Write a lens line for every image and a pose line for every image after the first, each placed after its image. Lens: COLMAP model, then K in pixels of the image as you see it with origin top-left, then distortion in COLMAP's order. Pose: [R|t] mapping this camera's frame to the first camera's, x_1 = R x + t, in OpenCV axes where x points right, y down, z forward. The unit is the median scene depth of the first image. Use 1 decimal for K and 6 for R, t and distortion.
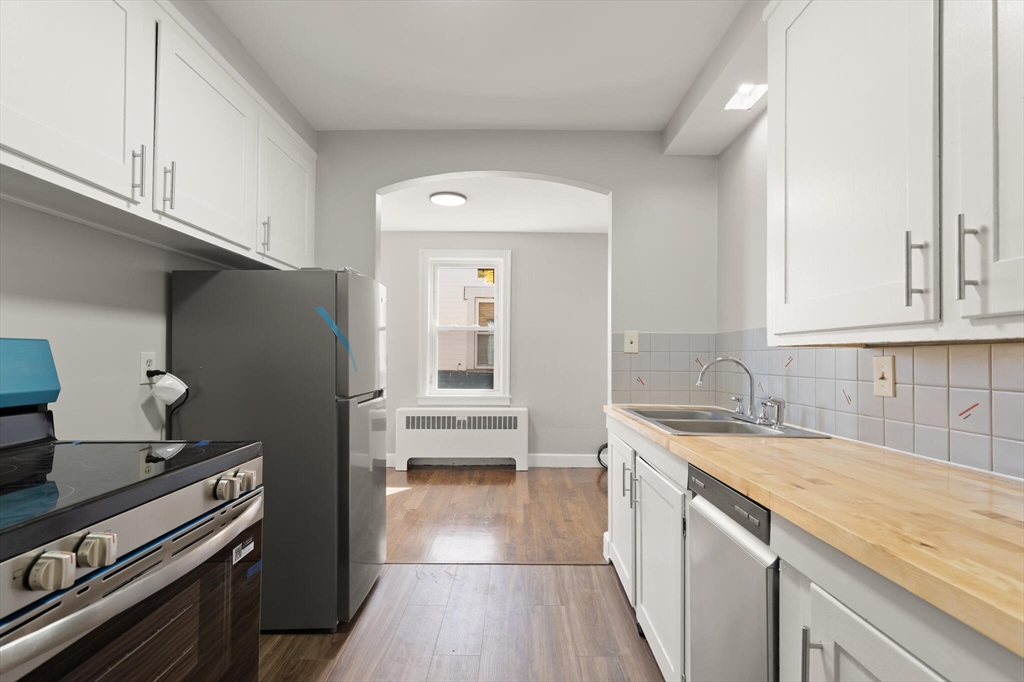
lens RADIAL K [[479.4, 0, 515.9], [0, 479.4, 349.6], [0, 0, 1]] dist [0.004576, -0.000457]
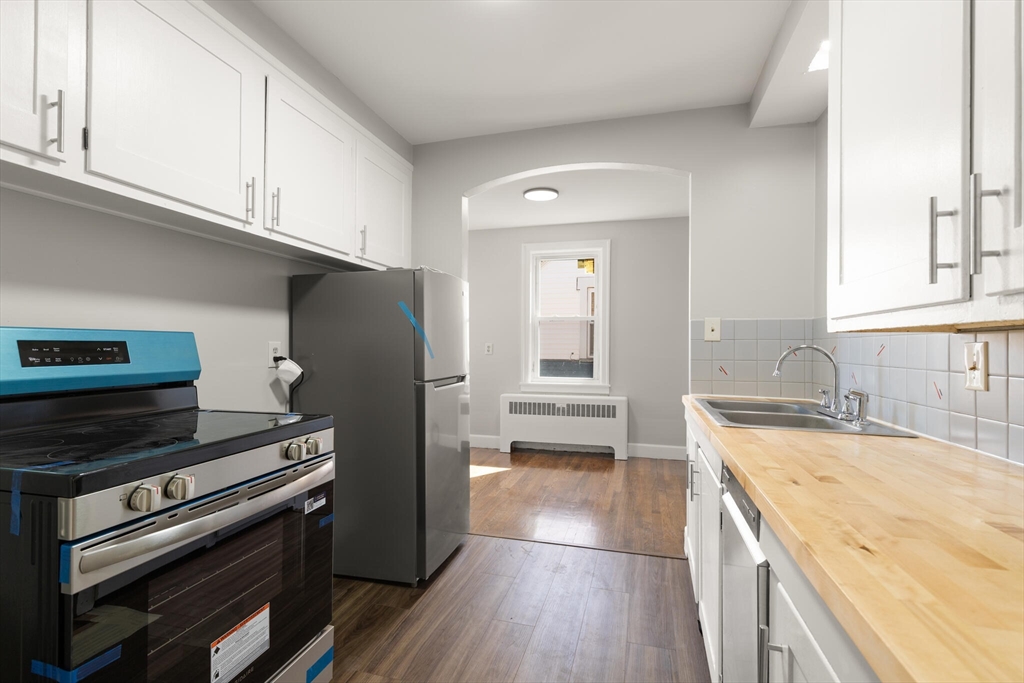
lens RADIAL K [[471.2, 0, 516.3], [0, 471.2, 342.8], [0, 0, 1]] dist [0.002537, 0.000220]
pose [[0.964201, -0.003572, -0.265148, 0.151412], [0.005474, 0.999964, 0.006432, 0.003203], [0.265115, -0.007653, 0.964186, -0.009332]]
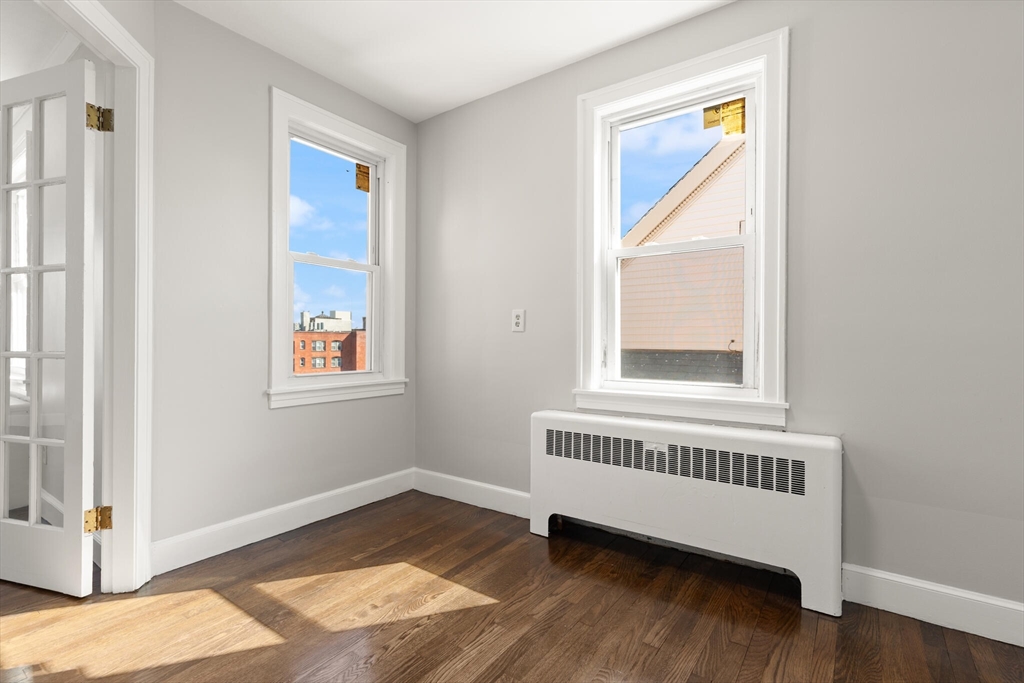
lens RADIAL K [[471.2, 0, 516.3], [0, 471.2, 342.8], [0, 0, 1]] dist [0.002537, 0.000220]
pose [[0.813195, -0.003601, -0.581981, 0.080746], [0.012081, 0.999870, 0.010694, 0.100152], [0.581867, -0.015727, 0.813132, 1.371956]]
